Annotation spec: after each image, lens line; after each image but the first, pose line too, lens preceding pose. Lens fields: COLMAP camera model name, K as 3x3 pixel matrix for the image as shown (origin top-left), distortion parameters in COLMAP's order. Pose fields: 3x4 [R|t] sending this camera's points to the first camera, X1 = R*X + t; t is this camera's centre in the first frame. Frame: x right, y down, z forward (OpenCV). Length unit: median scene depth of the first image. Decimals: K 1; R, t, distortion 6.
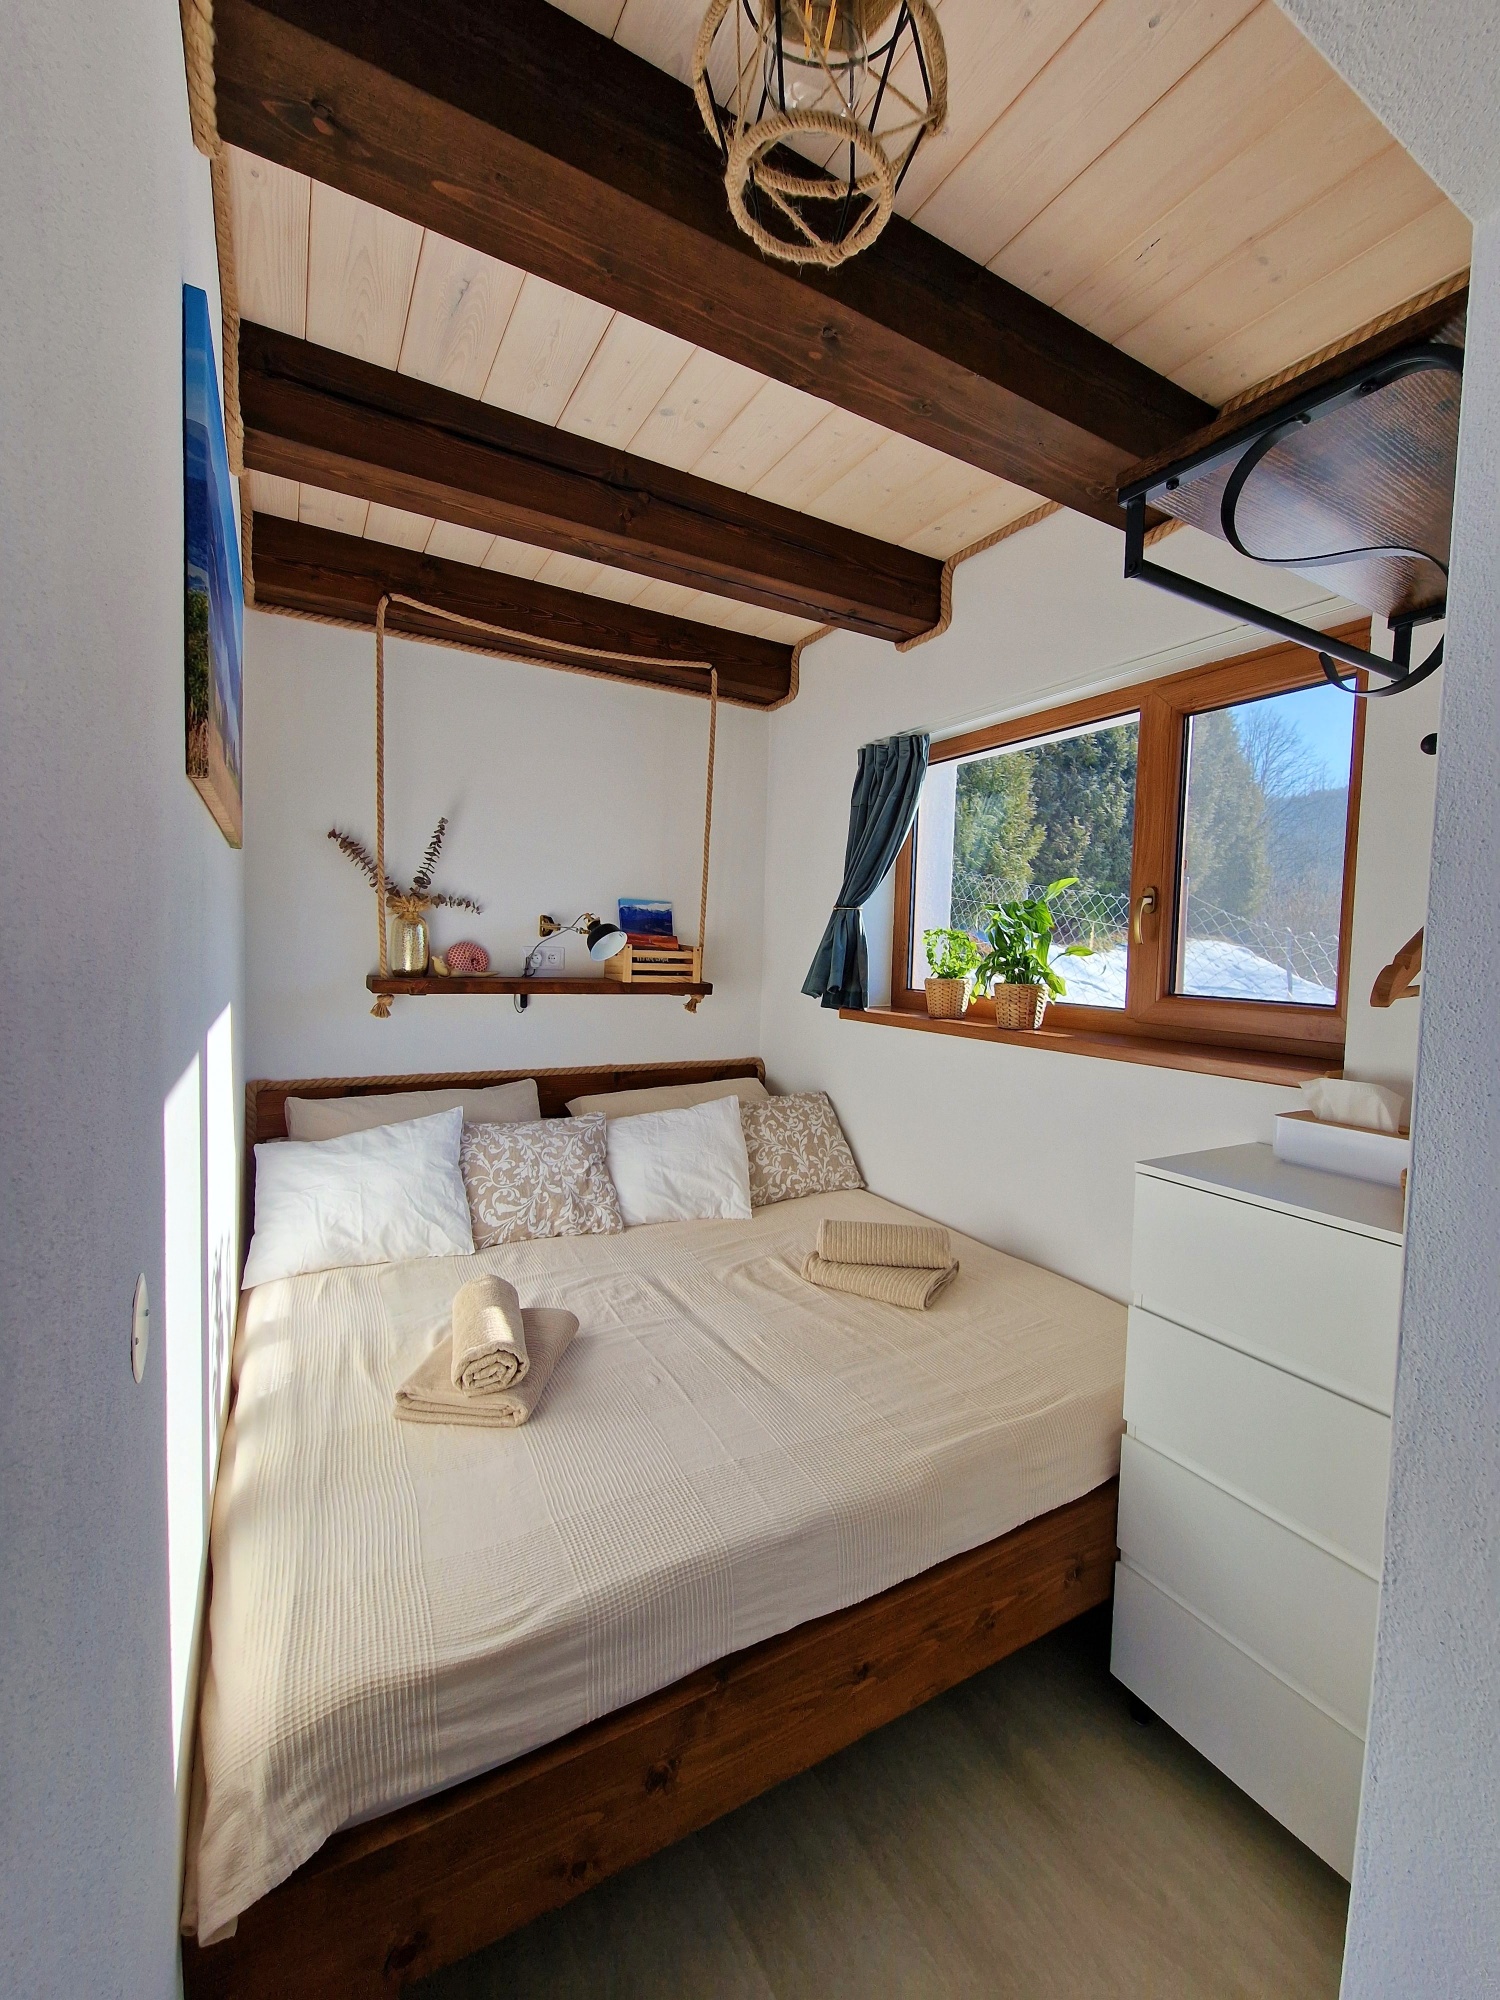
lens RADIAL K [[823.8, 0, 757.8], [0, 823.8, 996.2], [0, 0, 1]] dist [-0.000473, -0.000808]
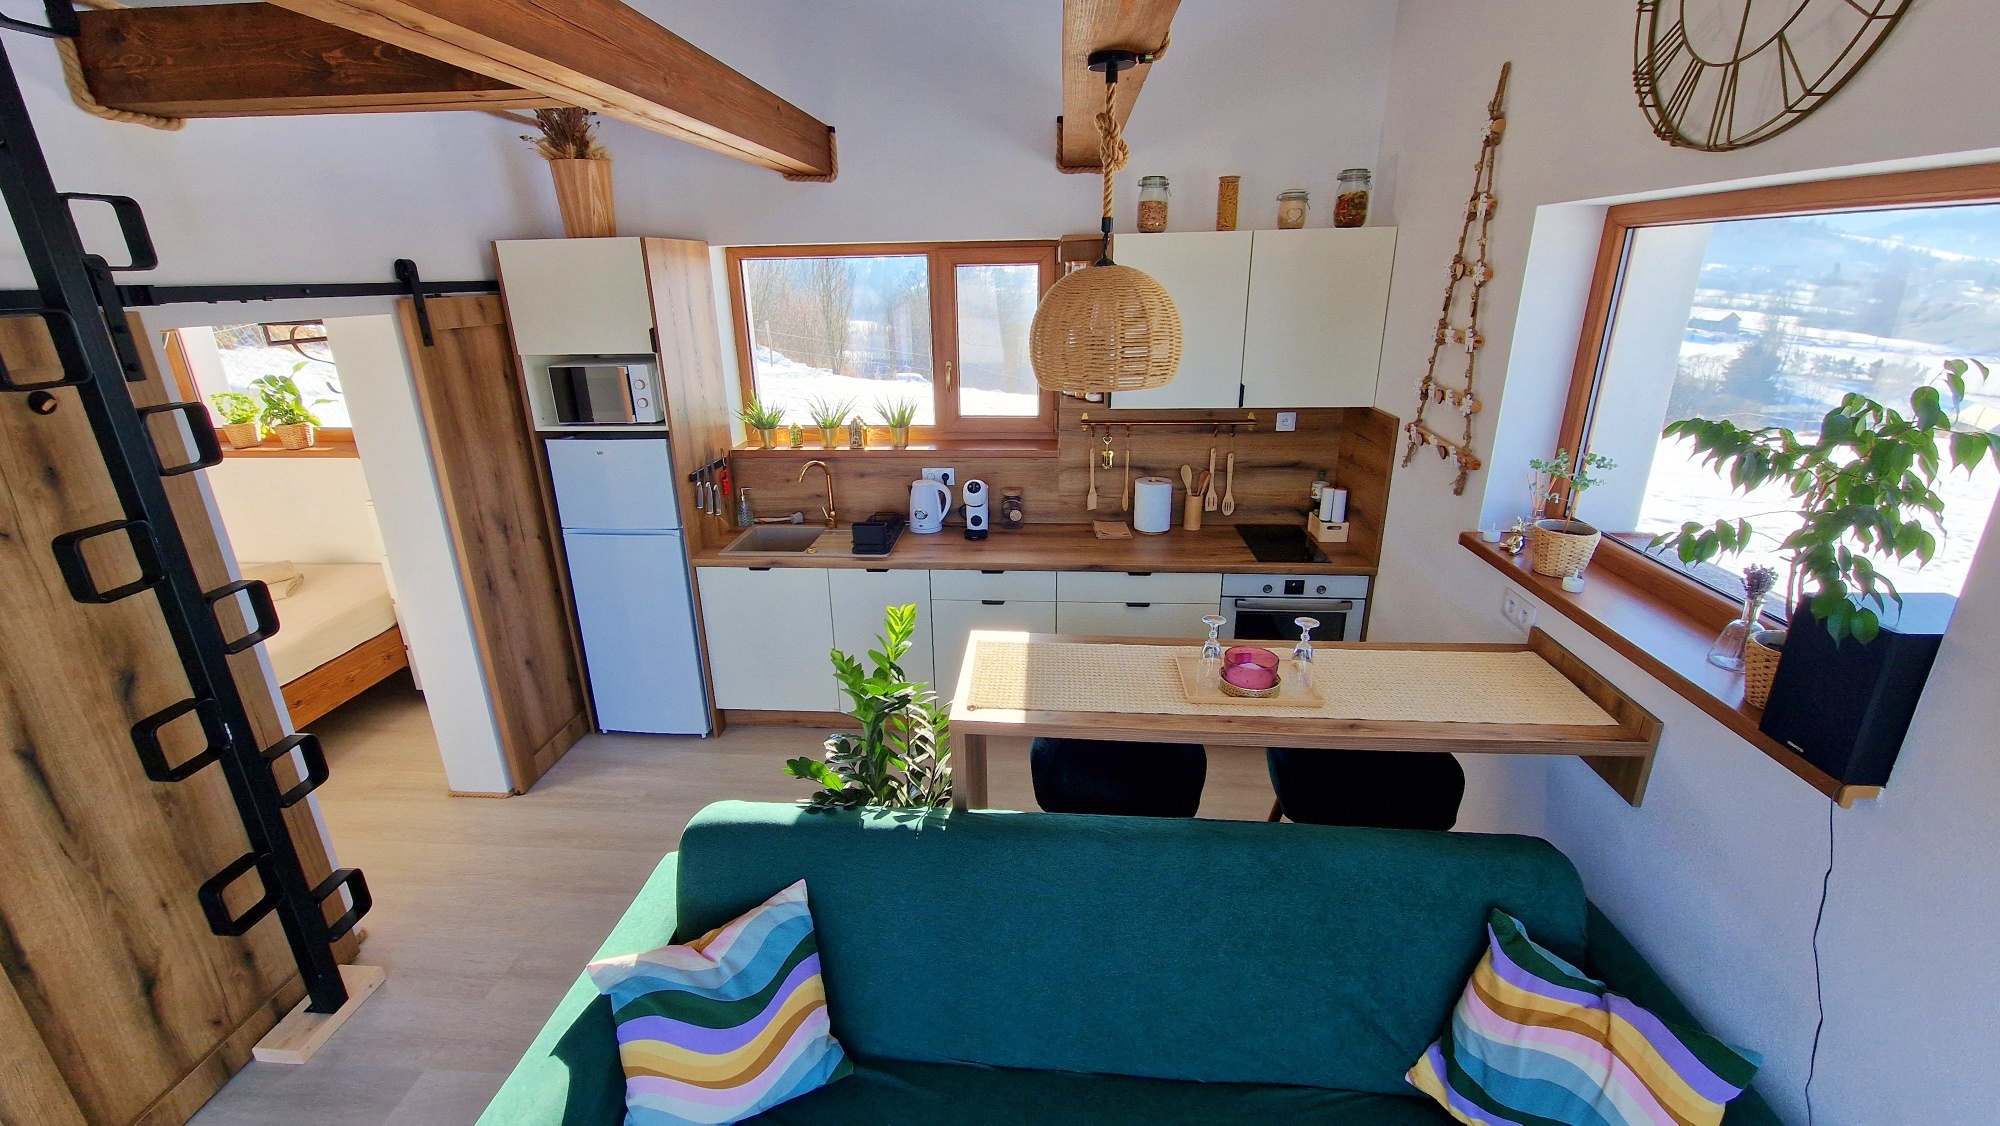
lens RADIAL K [[820.3, 0, 988.3], [0, 820.3, 553.2], [0, 0, 1]] dist [-0.000020, -0.000439]
pose [[0.569714, -0.306887, 0.762395, -0.238555], [0.083413, 0.944467, 0.317845, -0.166499], [-0.817599, -0.117487, 0.563674, -1.137765]]
